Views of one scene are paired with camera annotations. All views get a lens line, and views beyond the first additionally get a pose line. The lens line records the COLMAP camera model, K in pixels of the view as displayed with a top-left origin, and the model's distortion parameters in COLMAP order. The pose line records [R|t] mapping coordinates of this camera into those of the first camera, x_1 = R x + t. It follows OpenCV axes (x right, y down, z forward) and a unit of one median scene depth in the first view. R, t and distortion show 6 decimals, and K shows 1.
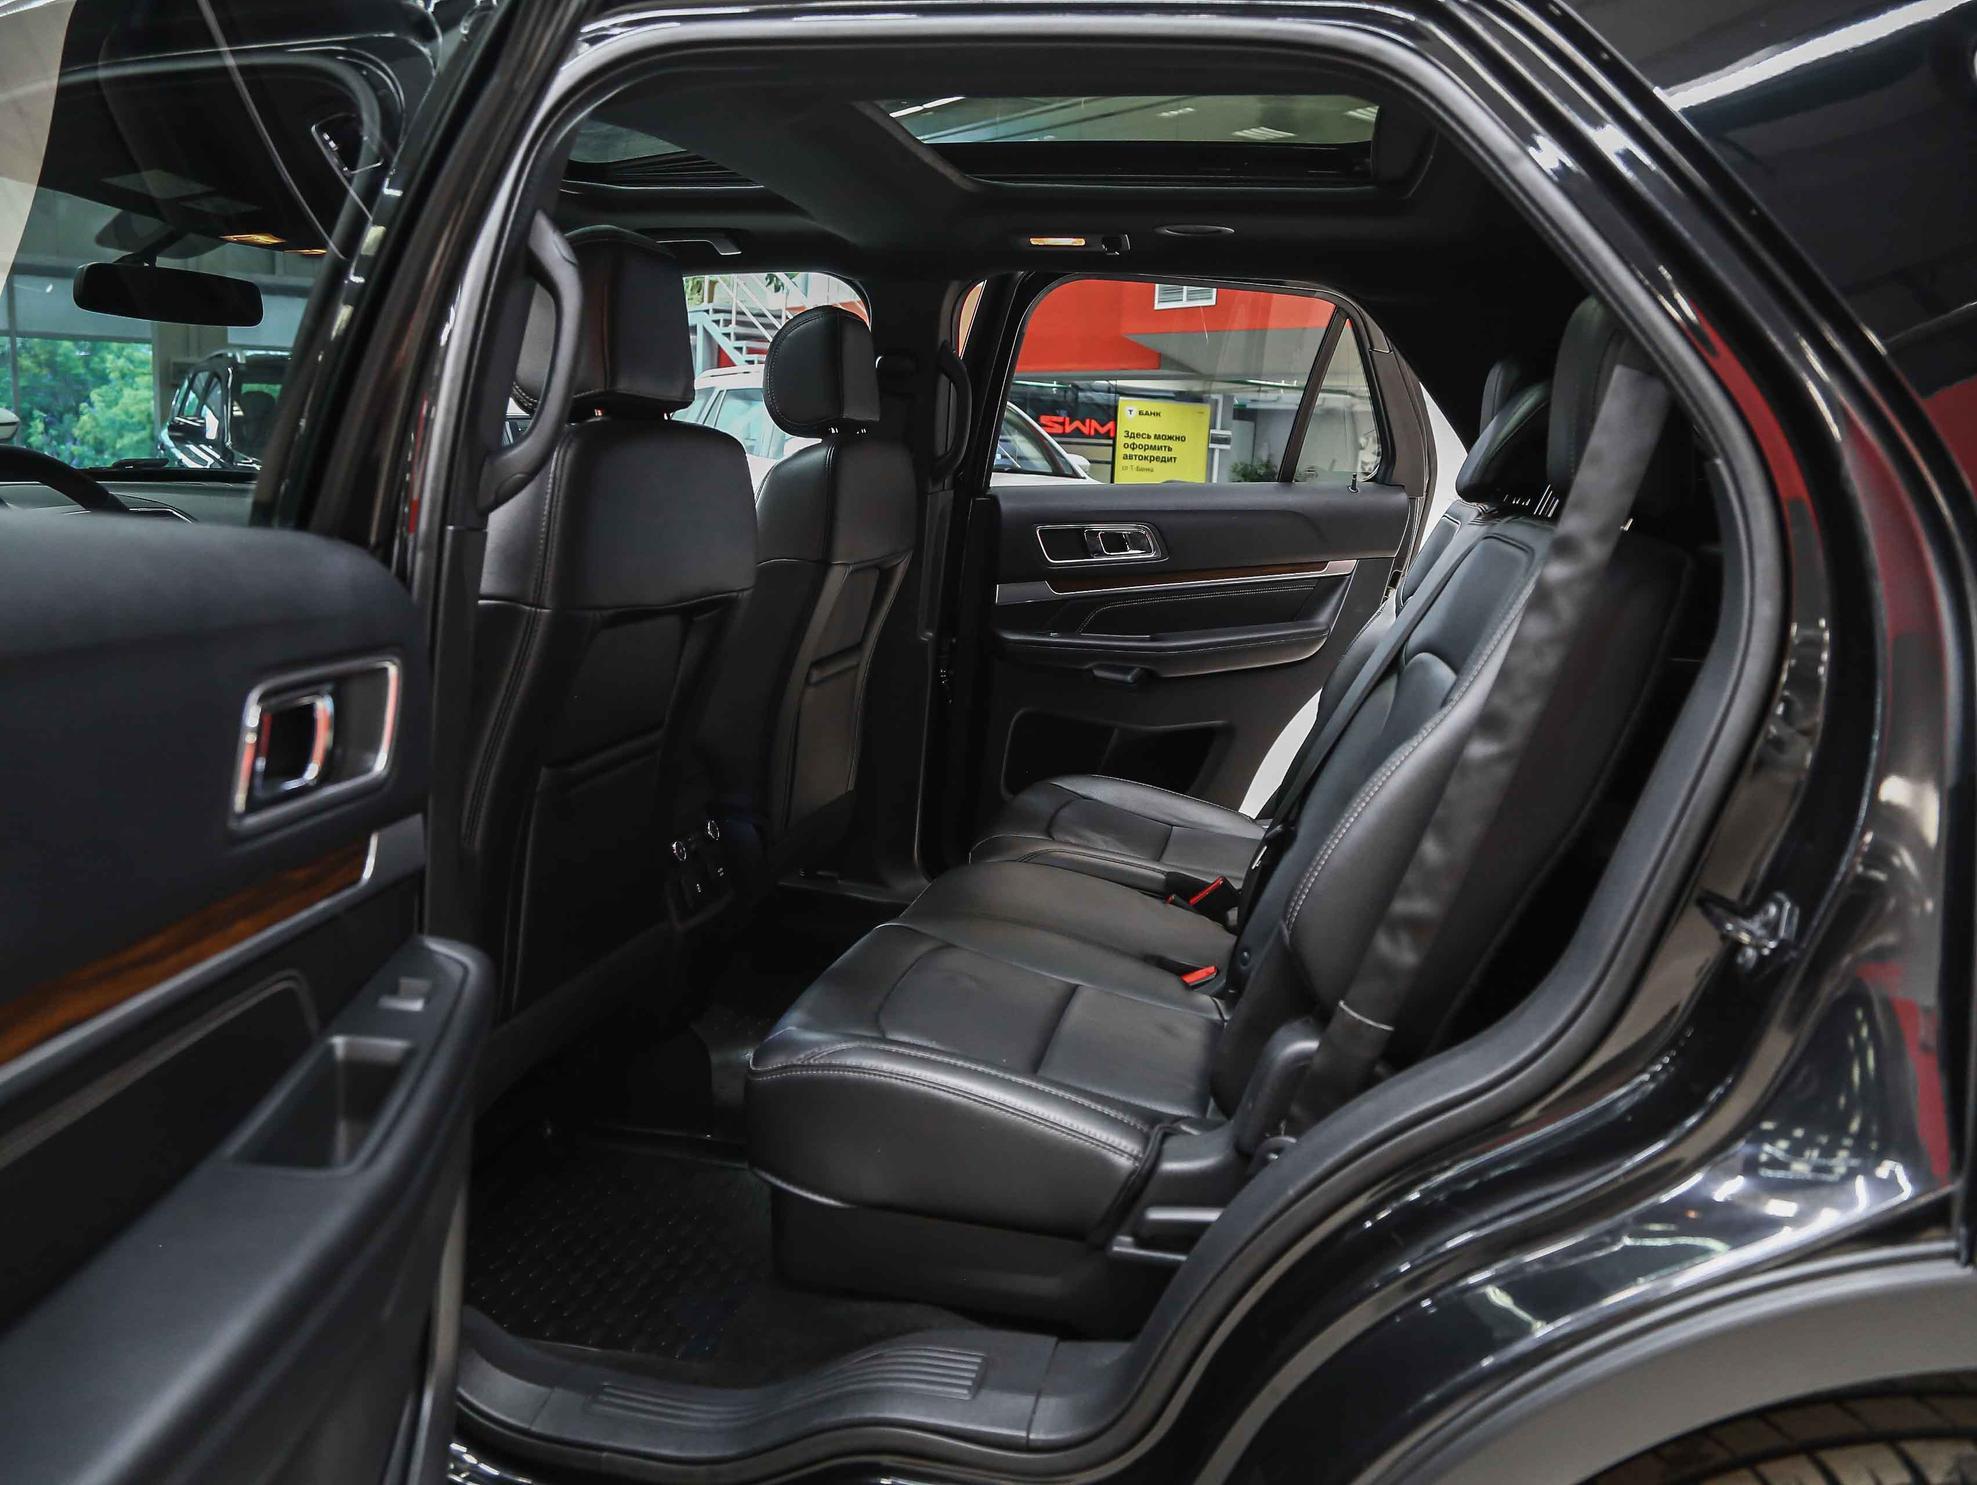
lens RADIAL K [[1533.0, 0, 994.4], [0, 1533.0, 745.8], [0, 0, 1]] dist [-0.115540, 0.056228]
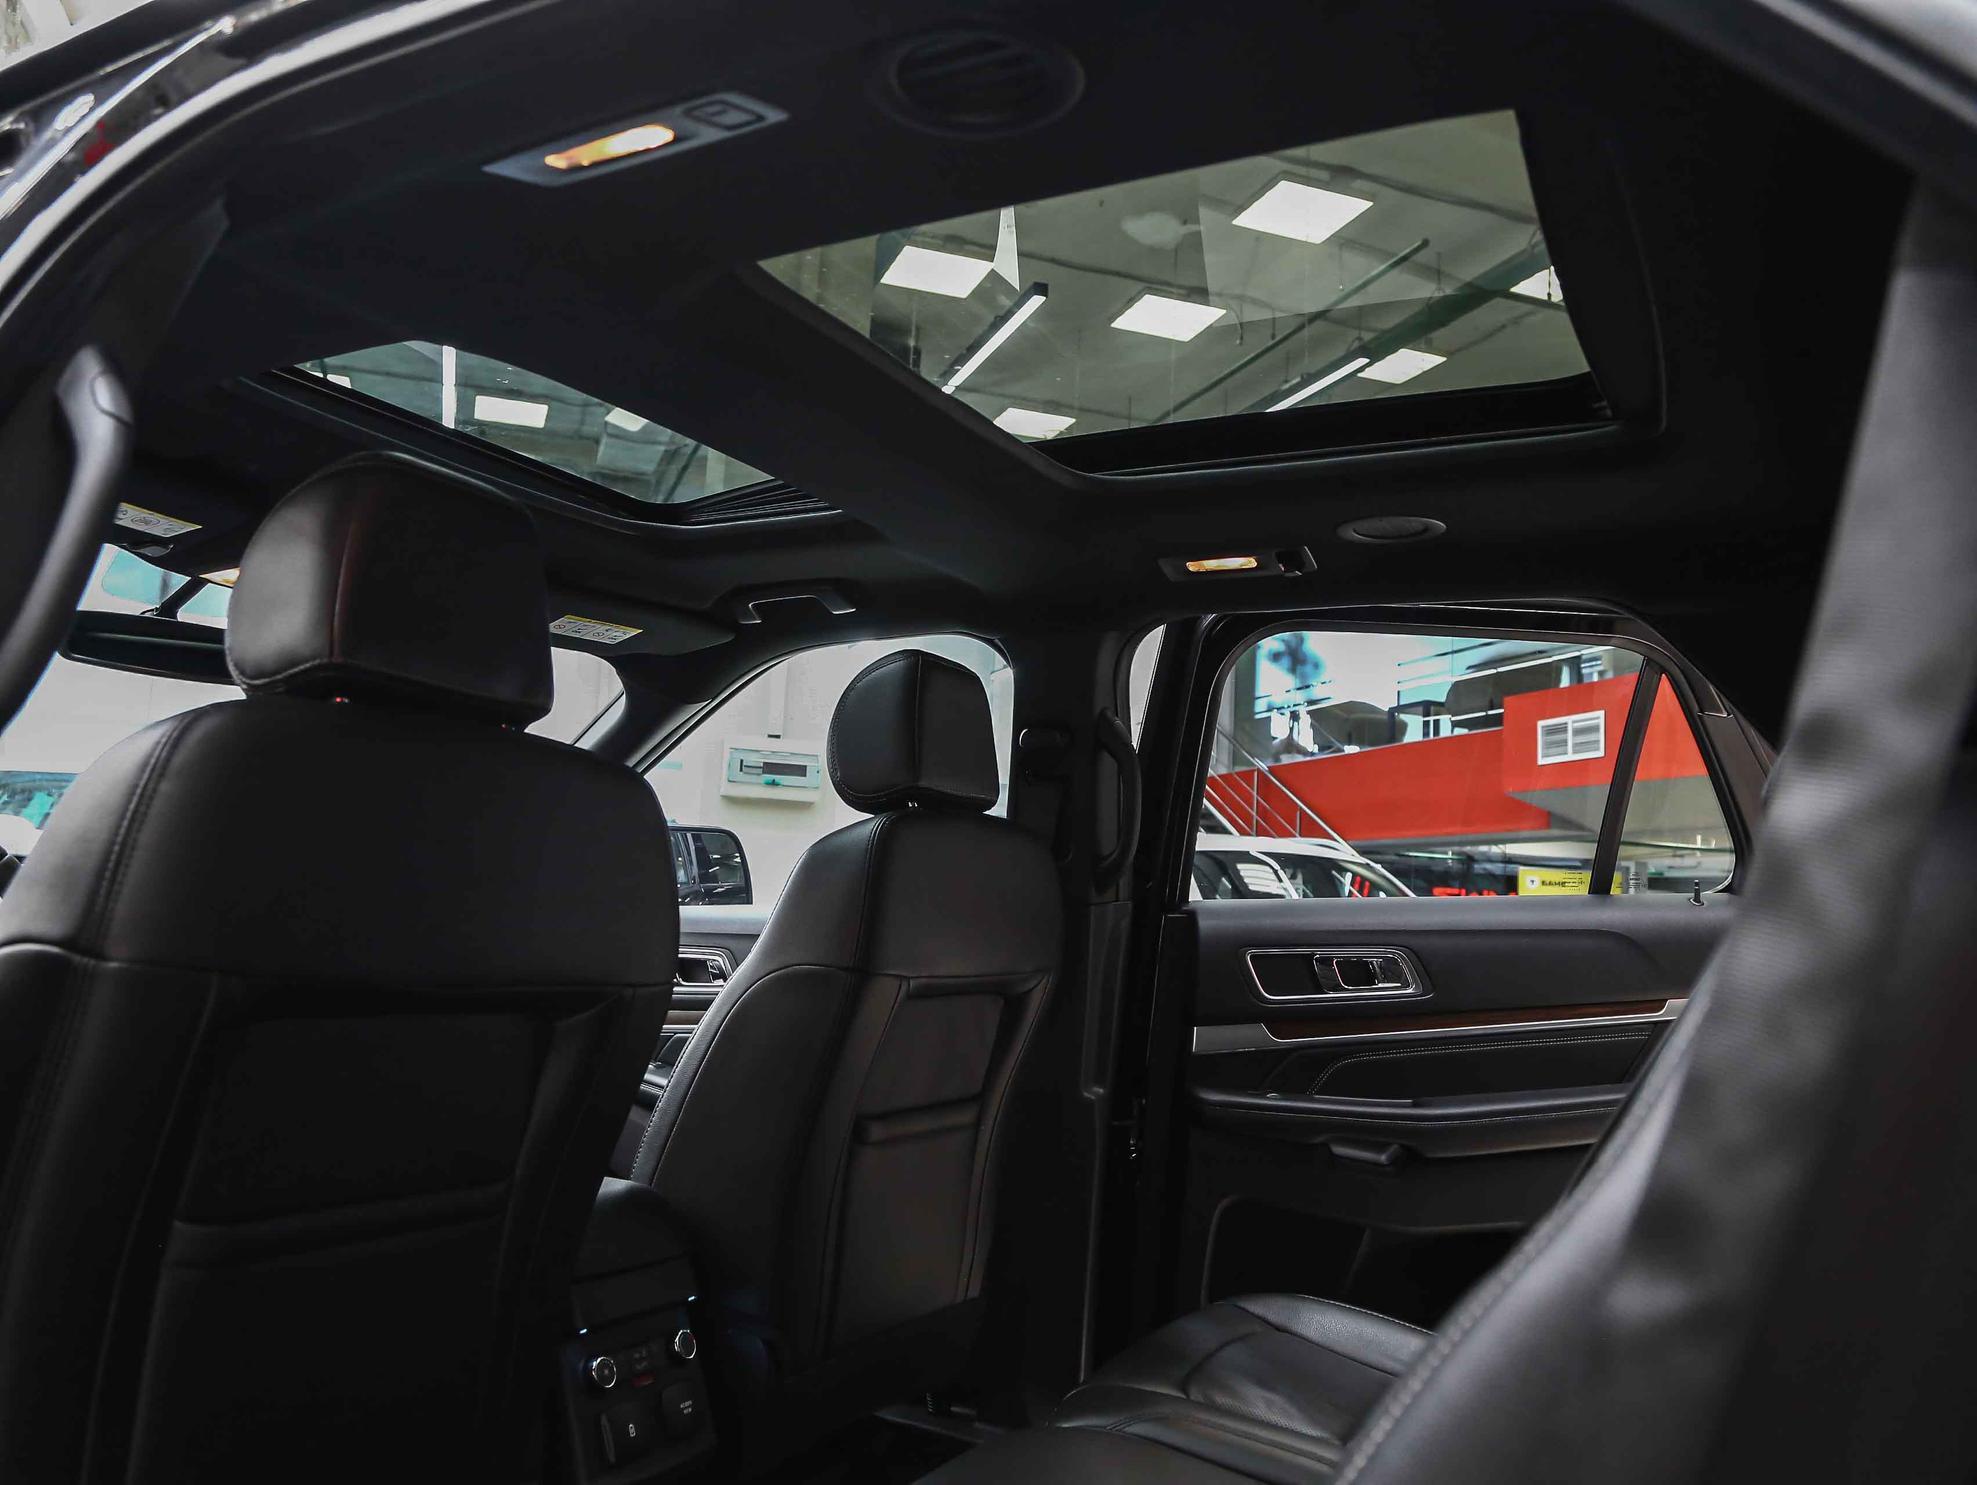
lens RADIAL K [[1533.0, 0, 978.1], [0, 1533.0, 745.6], [0, 0, 1]] dist [-0.115540, 0.056228]
pose [[0.961686, -0.034338, -0.271994, 0.108144], [-0.051845, 0.951445, -0.303422, -0.003030], [0.269206, 0.305899, 0.913211, 0.236768]]
